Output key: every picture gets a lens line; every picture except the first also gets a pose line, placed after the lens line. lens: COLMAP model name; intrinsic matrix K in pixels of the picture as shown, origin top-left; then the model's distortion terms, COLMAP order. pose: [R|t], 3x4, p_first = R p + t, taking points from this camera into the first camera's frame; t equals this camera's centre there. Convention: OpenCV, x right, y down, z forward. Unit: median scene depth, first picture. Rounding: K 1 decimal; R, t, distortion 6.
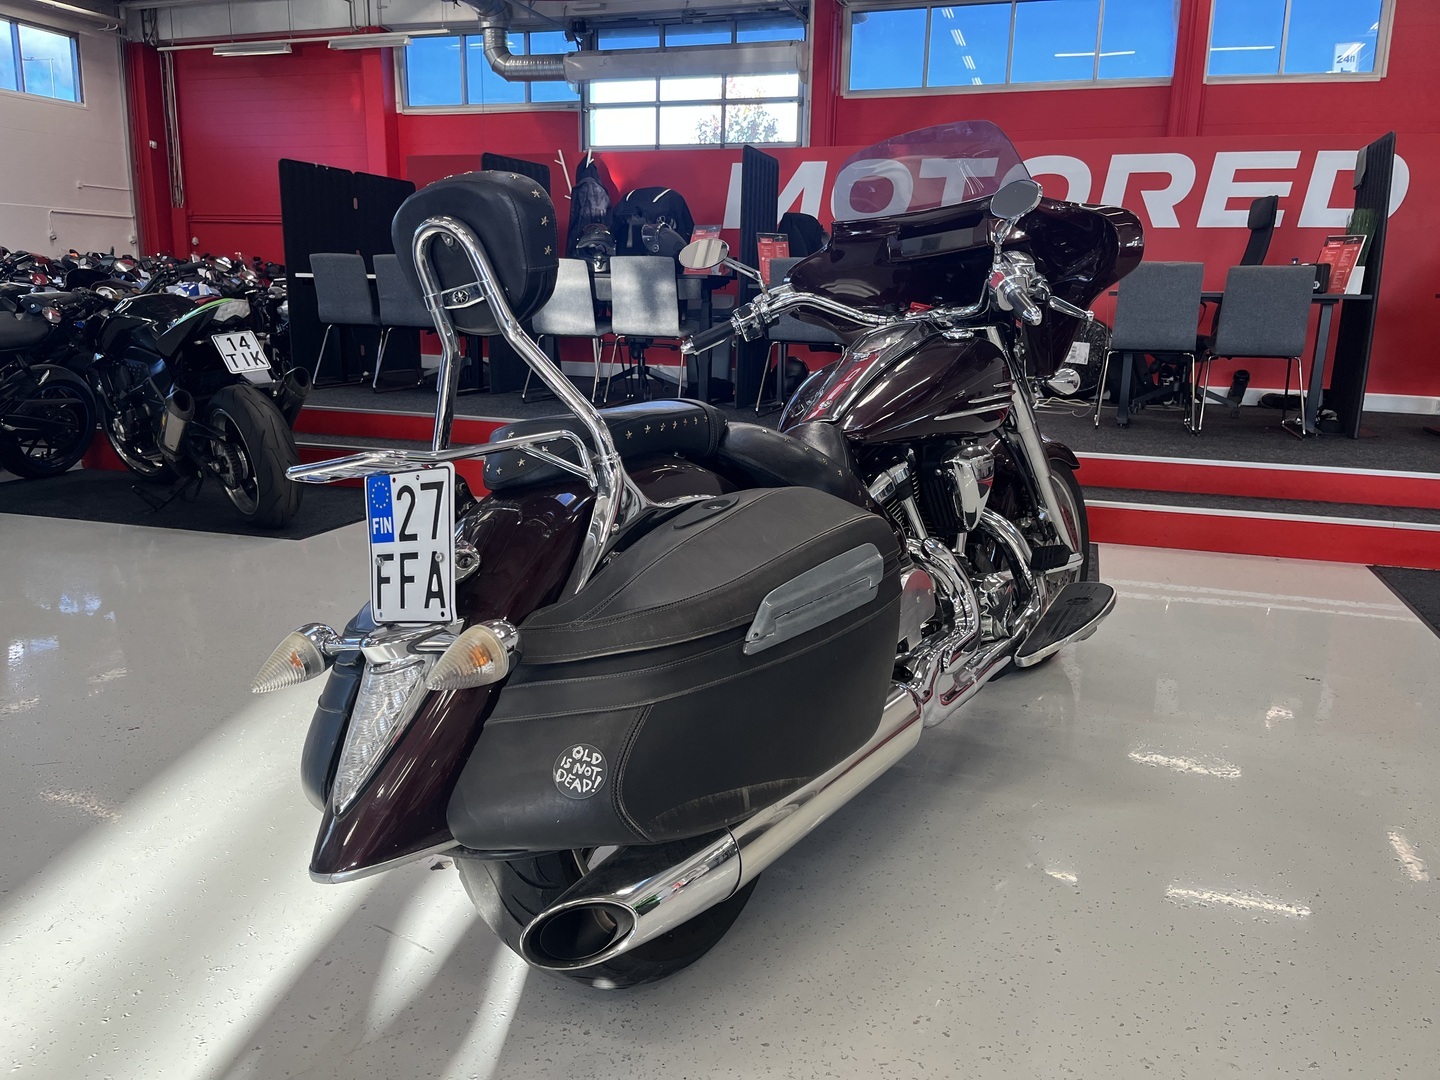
lens RADIAL K [[1105.8, 0, 722.8], [0, 1105.8, 537.0], [0, 0, 1]] dist [0.047331, -0.056873]
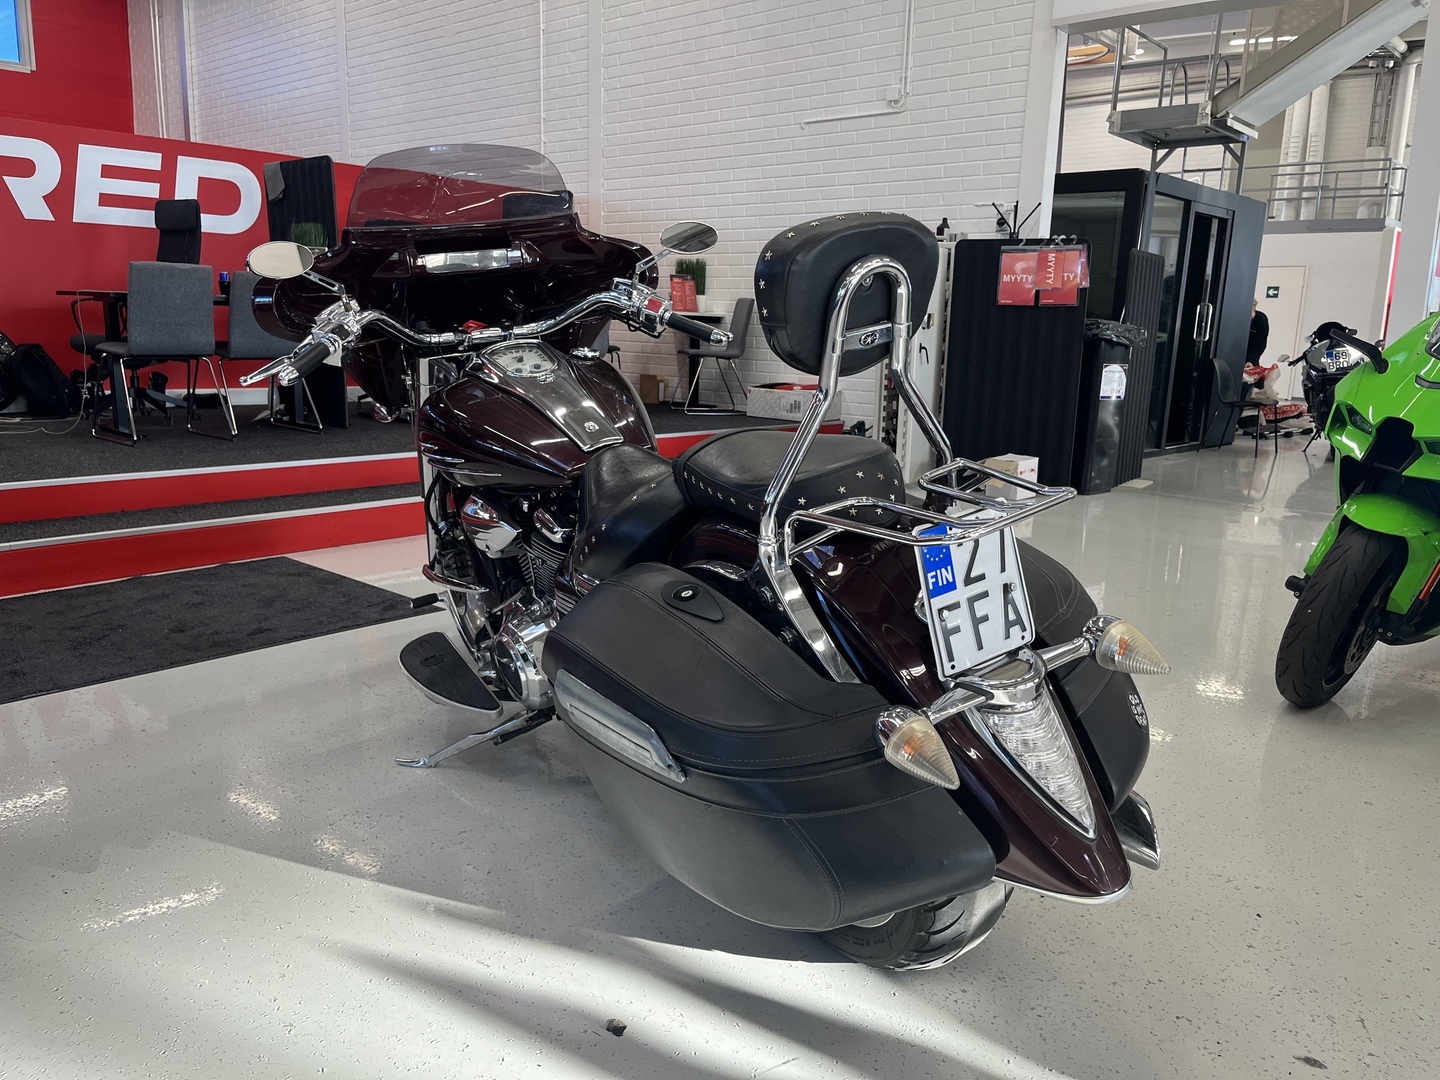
lens RADIAL K [[1105.8, 0, 728.8], [0, 1105.8, 541.3], [0, 0, 1]] dist [0.047331, -0.056873]
pose [[0.405577, -0.188782, 0.894354, -1.246400], [0.179234, 0.975870, 0.124708, -0.195664], [-0.896316, 0.109720, 0.429627, 0.752023]]
